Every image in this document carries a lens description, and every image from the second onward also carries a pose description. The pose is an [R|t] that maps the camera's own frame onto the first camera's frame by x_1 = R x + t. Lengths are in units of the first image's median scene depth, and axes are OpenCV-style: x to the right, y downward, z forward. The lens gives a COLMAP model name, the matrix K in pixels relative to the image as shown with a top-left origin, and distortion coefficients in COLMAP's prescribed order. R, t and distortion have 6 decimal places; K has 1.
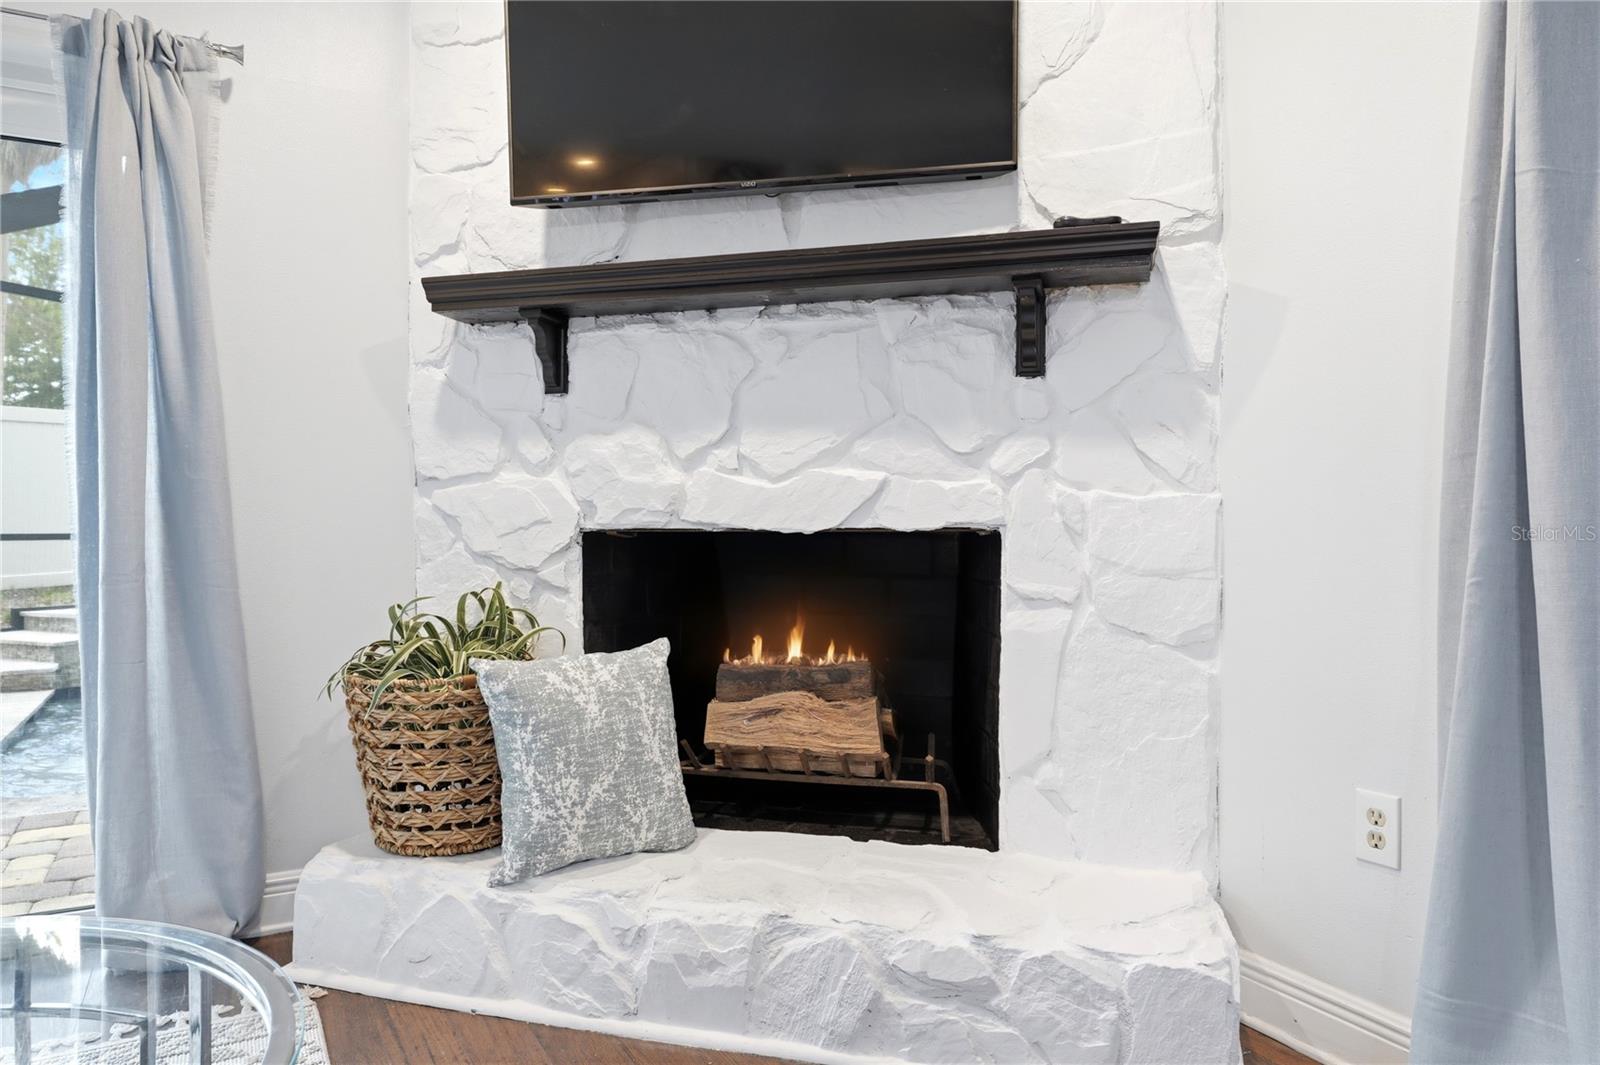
lens RADIAL K [[1028.9, 0, 798.2], [0, 1028.9, 540.7], [0, 0, 1]] dist [-0.004285, -0.000492]
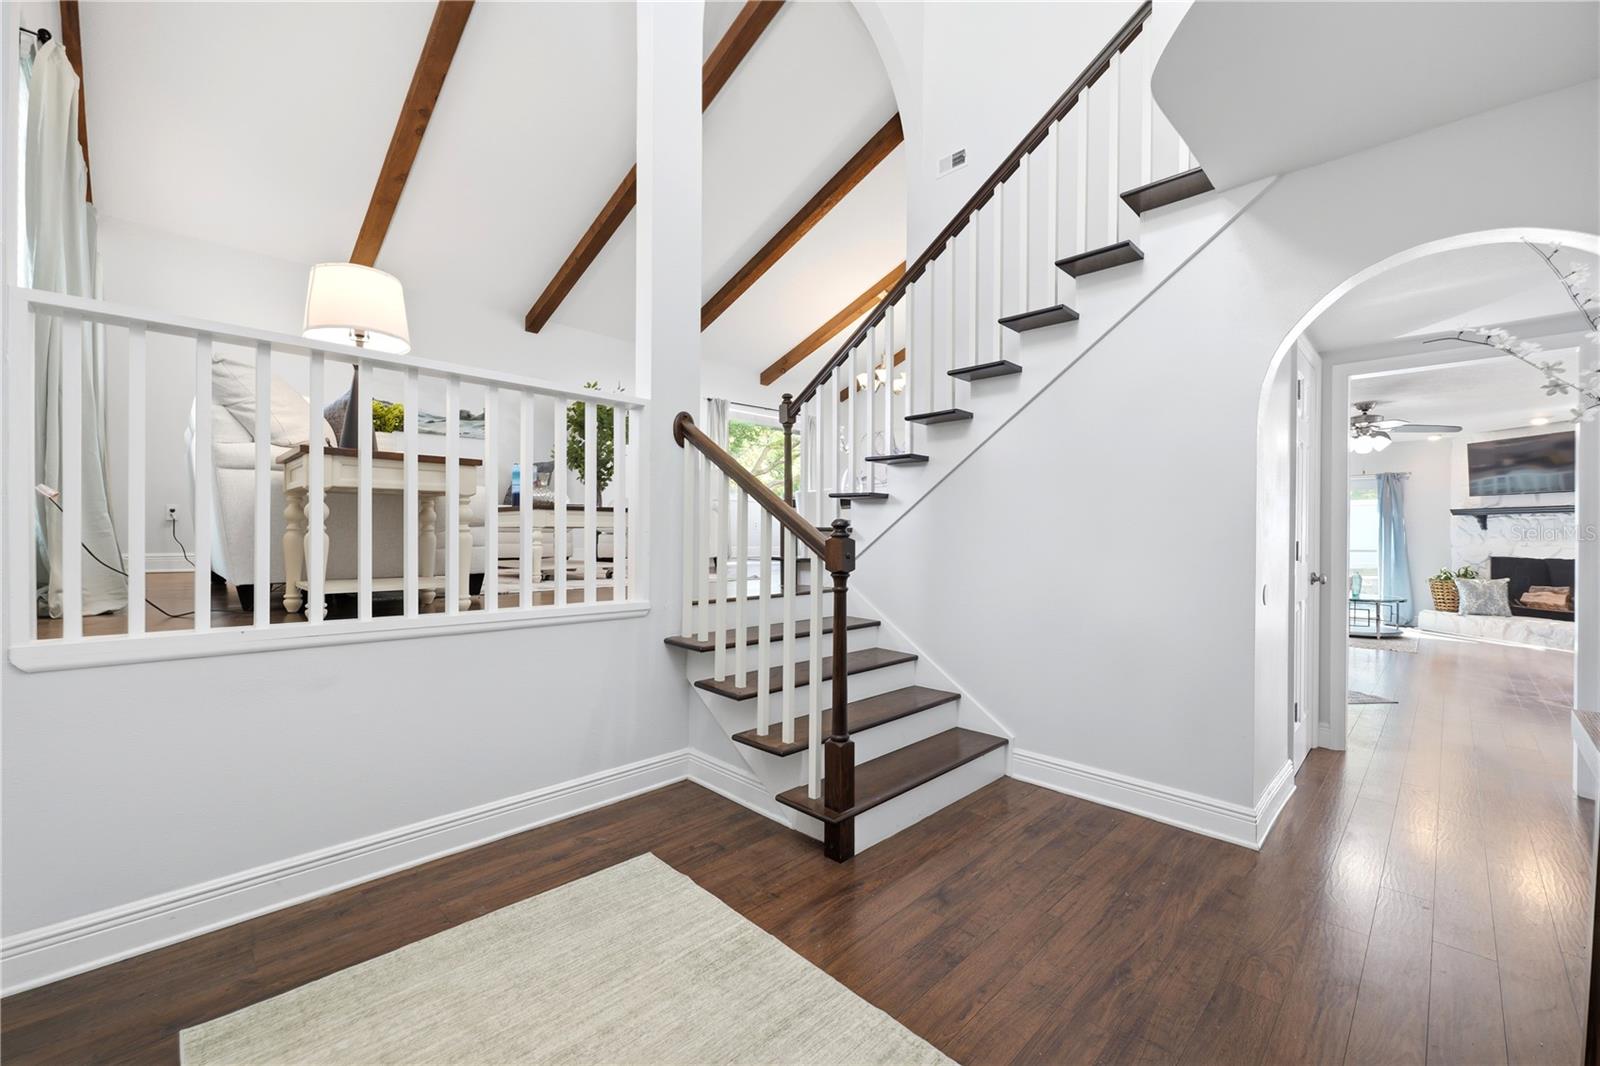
lens RADIAL K [[650.6, 0, 801.6], [0, 650.6, 535.0], [0, 0, 1]] dist [0.000088, 0.000149]
pose [[0.283116, 0.006279, -0.959065, 1.955275], [-0.014126, 0.999897, 0.002376, -0.078284], [0.958982, 0.012875, 0.283176, -3.246676]]
